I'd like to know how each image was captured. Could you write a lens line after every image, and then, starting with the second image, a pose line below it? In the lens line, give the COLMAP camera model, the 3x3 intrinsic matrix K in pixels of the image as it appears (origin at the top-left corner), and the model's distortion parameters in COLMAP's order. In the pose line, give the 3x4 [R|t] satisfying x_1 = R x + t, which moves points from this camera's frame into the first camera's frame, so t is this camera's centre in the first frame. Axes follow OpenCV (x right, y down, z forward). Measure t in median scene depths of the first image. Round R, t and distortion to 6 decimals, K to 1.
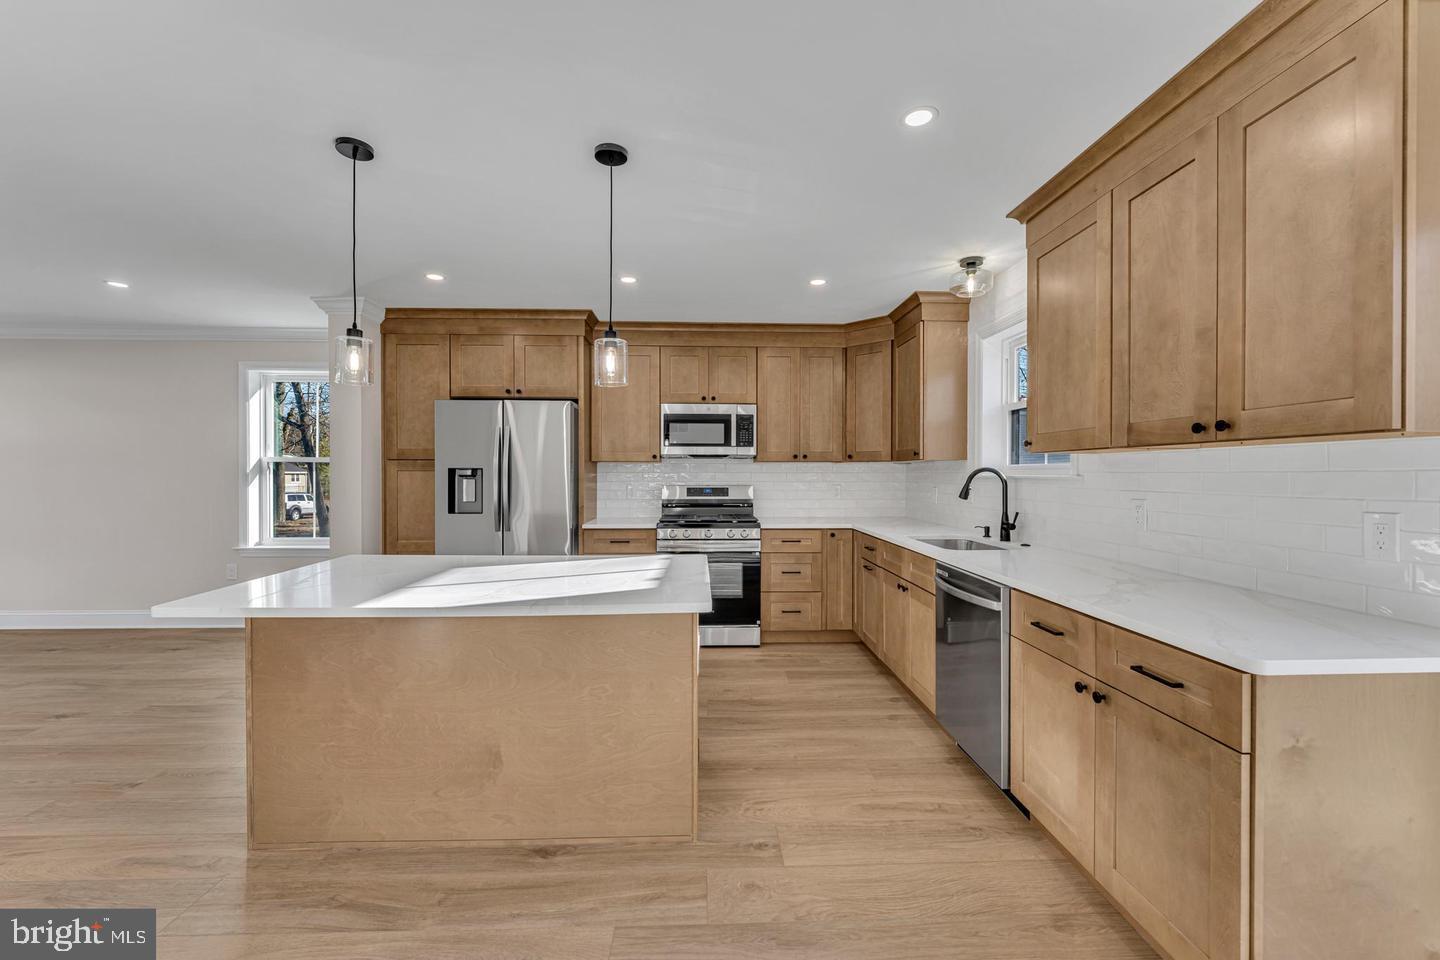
lens RADIAL K [[578.5, 0, 720.0], [0, 578.5, 480.0], [0, 0, 1]] dist [0.000010, 0.000029]
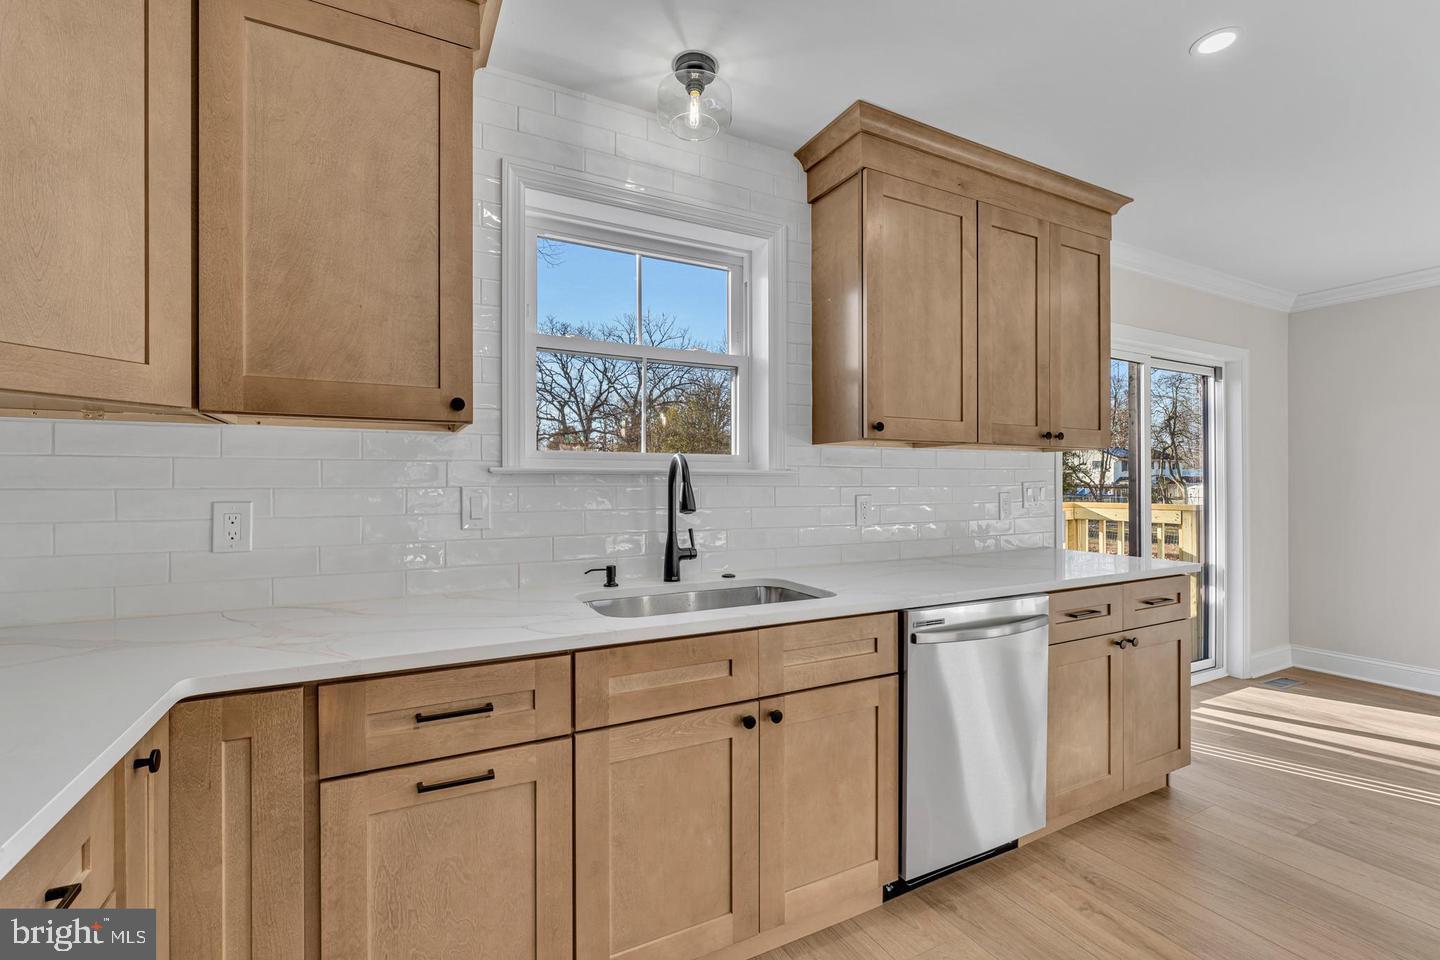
lens RADIAL K [[655.0, 0, 720.0], [0, 655.0, 480.0], [0, 0, 1]] dist [-0.002041, -0.000186]
pose [[-0.443637, 0.002136, 0.896204, -0.167400], [0.009554, 0.999952, 0.002346, 0.003801], [-0.896156, 0.009603, -0.443636, 1.758130]]
